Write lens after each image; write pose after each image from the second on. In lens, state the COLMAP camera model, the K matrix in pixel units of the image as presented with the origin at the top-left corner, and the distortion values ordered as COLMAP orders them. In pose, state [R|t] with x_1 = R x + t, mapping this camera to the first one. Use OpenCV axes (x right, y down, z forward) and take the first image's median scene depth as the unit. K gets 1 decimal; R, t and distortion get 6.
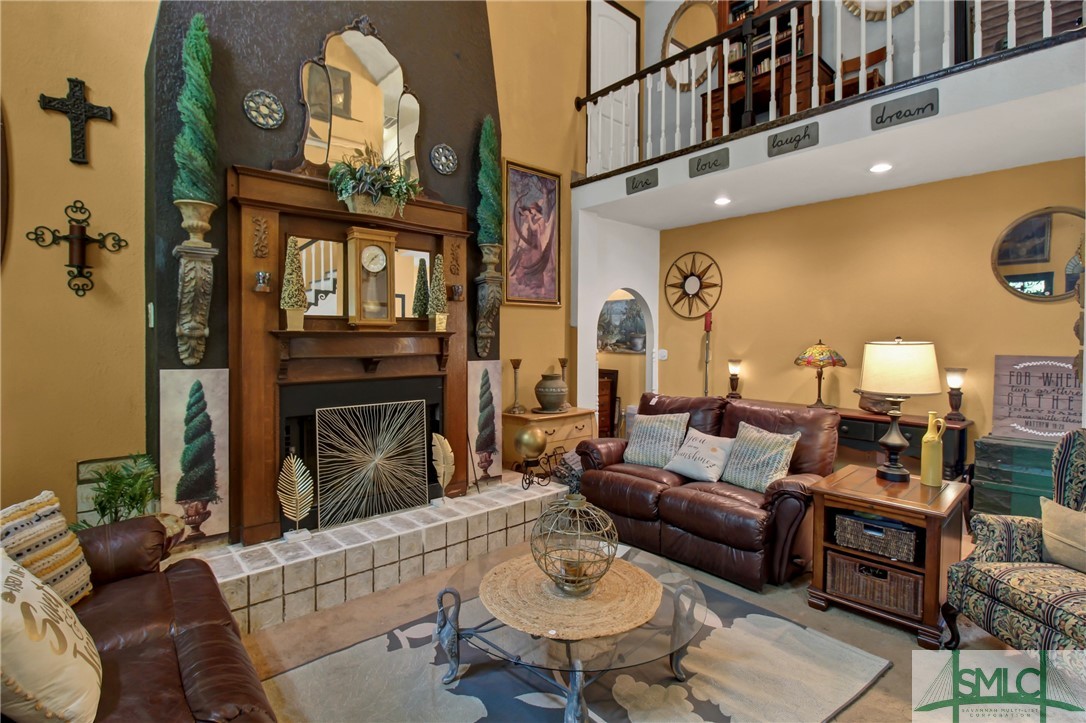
lens RADIAL K [[521.7, 0, 535.8], [0, 521.7, 348.0], [0, 0, 1]] dist [0.009575, -0.010597]
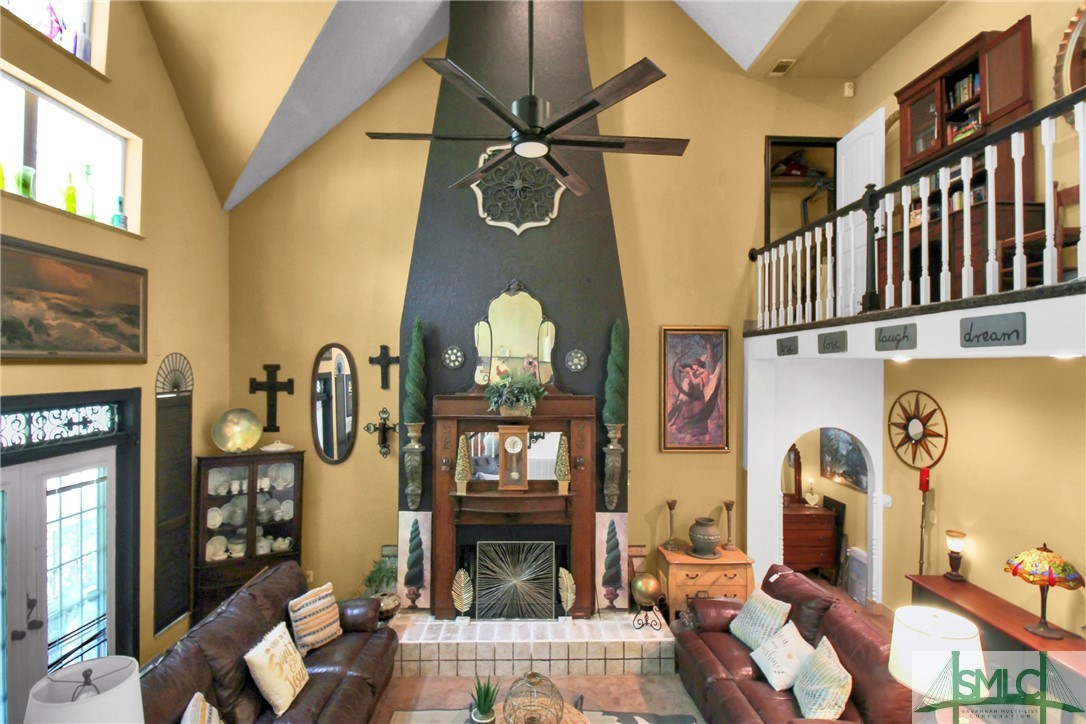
lens RADIAL K [[521.7, 0, 538.0], [0, 521.7, 361.3], [0, 0, 1]] dist [0.009575, -0.010597]
pose [[0.774393, 0.002975, -0.632697, 0.609327], [-0.020234, 0.999594, -0.020064, -0.340358], [0.632381, 0.028339, 0.774139, -0.096933]]
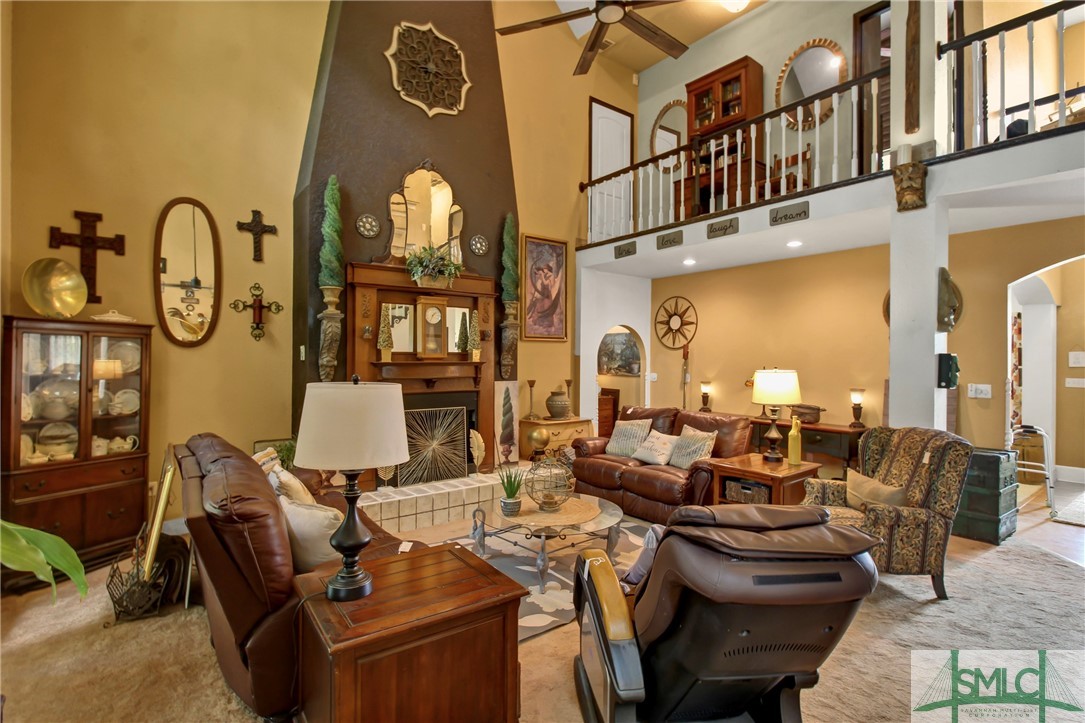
lens RADIAL K [[521.2, 0, 552.3], [0, 521.2, 363.0], [0, 0, 1]] dist [0.009575, -0.010597]
pose [[0.998866, 0.002542, -0.047541, 0.106896], [-0.003101, 0.999927, -0.011688, -0.010722], [0.047507, 0.011822, 0.998801, -0.481619]]
